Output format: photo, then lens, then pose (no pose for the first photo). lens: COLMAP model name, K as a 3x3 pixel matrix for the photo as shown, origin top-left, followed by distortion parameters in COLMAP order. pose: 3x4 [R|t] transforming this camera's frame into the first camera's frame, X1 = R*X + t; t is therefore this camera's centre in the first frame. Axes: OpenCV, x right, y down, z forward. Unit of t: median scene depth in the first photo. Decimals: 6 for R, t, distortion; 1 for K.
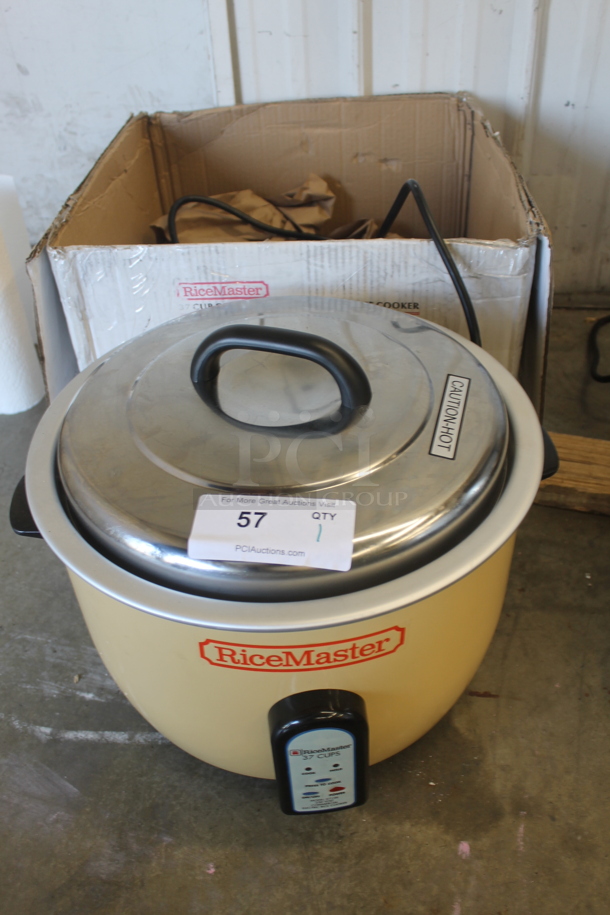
lens RADIAL K [[806.5, 0, 306.0], [0, 806.5, 461.3], [0, 0, 1]] dist [-0.162802, 0.115594]
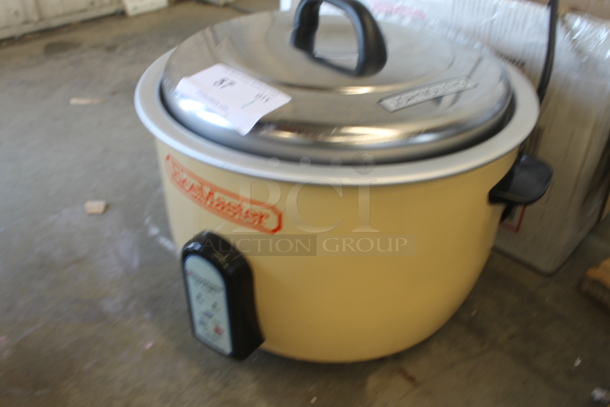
lens RADIAL K [[537.7, 0, 307.4], [0, 537.7, 201.8], [0, 0, 1]] dist [-0.162802, 0.115594]
pose [[0.752045, 0.421145, -0.507017, 0.464121], [-0.452907, 0.889059, 0.066696, 0.100712], [0.478857, 0.179473, 0.859352, 0.271531]]
